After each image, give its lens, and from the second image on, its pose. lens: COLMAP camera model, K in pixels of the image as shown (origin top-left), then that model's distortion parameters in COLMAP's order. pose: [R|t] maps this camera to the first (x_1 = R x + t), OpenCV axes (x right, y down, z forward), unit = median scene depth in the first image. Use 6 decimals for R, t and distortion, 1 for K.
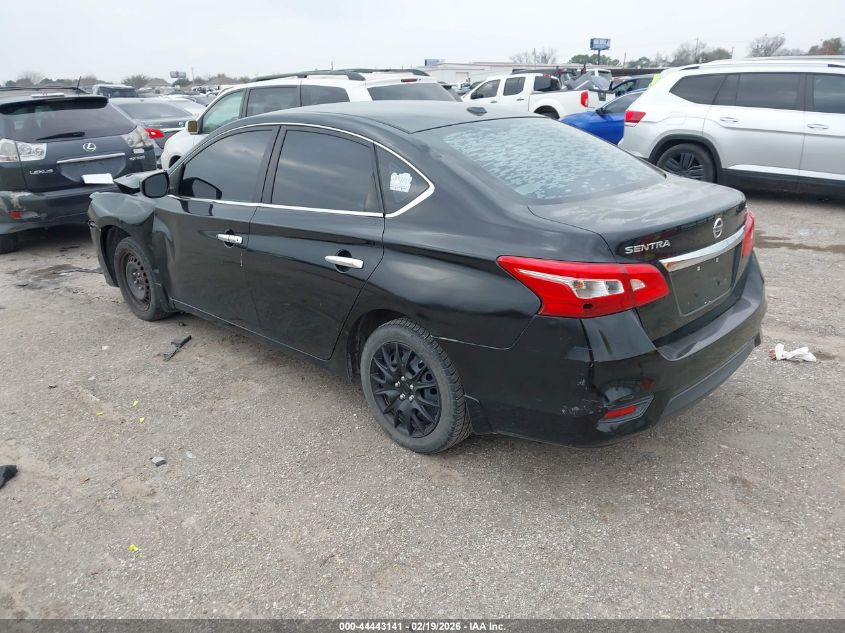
lens RADIAL K [[687.8, 0, 416.3], [0, 687.8, 317.1], [0, 0, 1]] dist [0.012818, -0.012266]
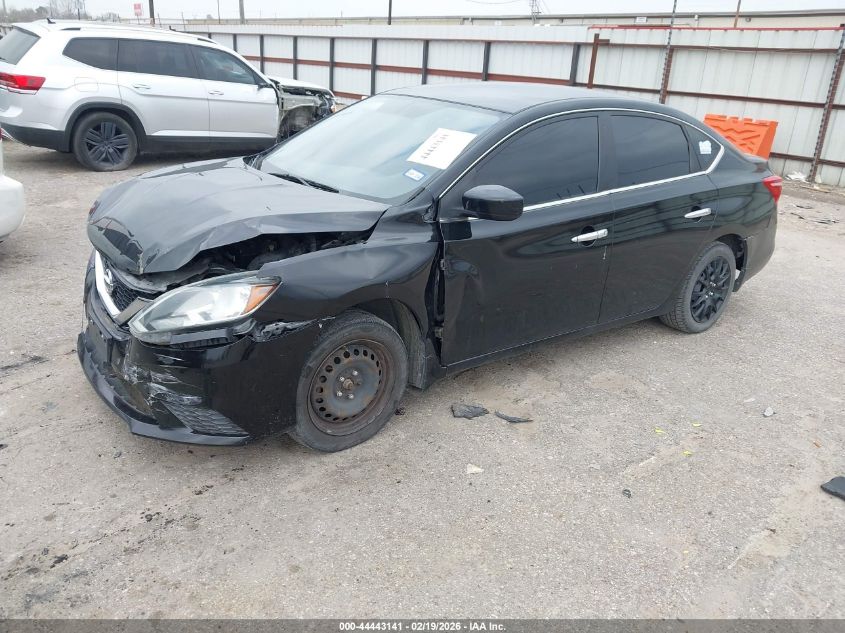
lens RADIAL K [[687.8, 0, 422.1], [0, 687.8, 314.8], [0, 0, 1]] dist [0.012818, -0.012266]
pose [[0.126556, -0.319133, 0.939222, -0.569720], [0.262861, 0.923776, 0.278465, -0.158189], [-0.956497, 0.211644, 0.200797, 0.498512]]
